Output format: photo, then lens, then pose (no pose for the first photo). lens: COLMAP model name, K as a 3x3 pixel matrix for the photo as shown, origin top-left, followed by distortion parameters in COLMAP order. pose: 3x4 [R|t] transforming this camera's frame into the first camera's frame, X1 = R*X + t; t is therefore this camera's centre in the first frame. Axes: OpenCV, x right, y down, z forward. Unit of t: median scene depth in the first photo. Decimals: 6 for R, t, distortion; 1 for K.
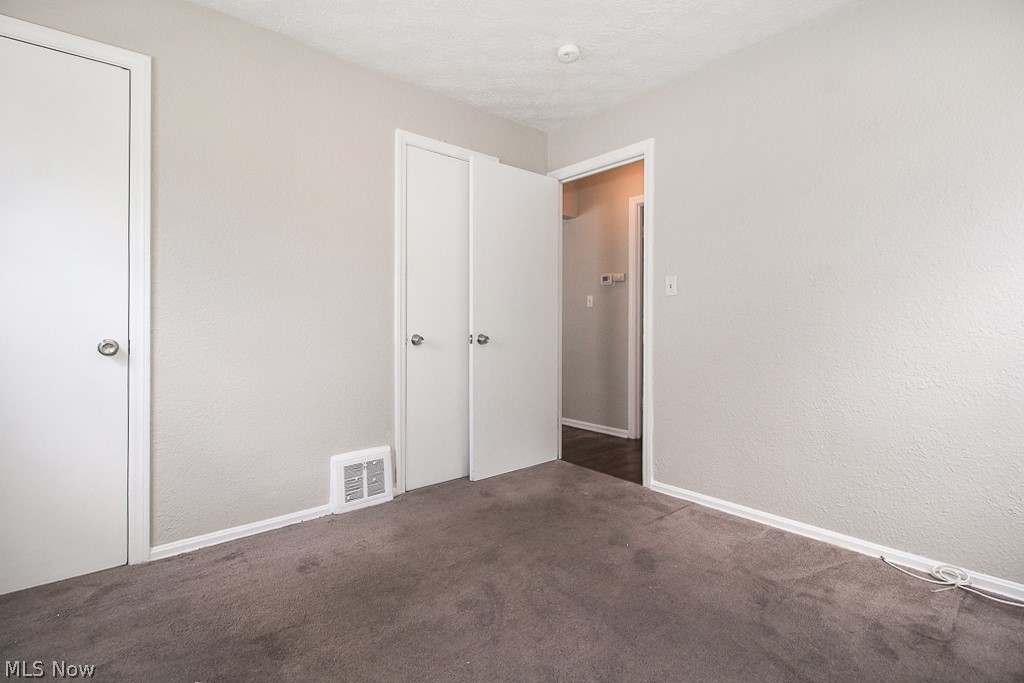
lens RADIAL K [[481.1, 0, 517.3], [0, 481.1, 331.8], [0, 0, 1]] dist [0.011785, -0.007798]
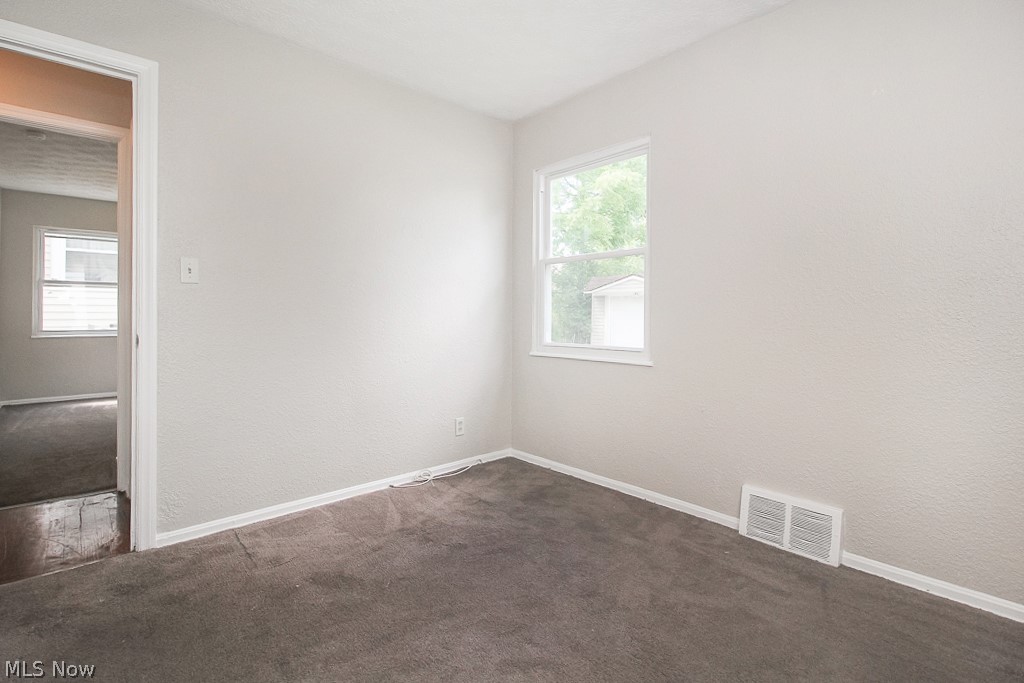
lens RADIAL K [[481.1, 0, 510.7], [0, 481.1, 324.2], [0, 0, 1]] dist [0.011785, -0.007798]
pose [[-0.016243, -0.020380, 0.999660, -0.600860], [0.012539, 0.999709, 0.020584, -0.023027], [-0.999789, 0.012869, -0.015983, 0.636709]]
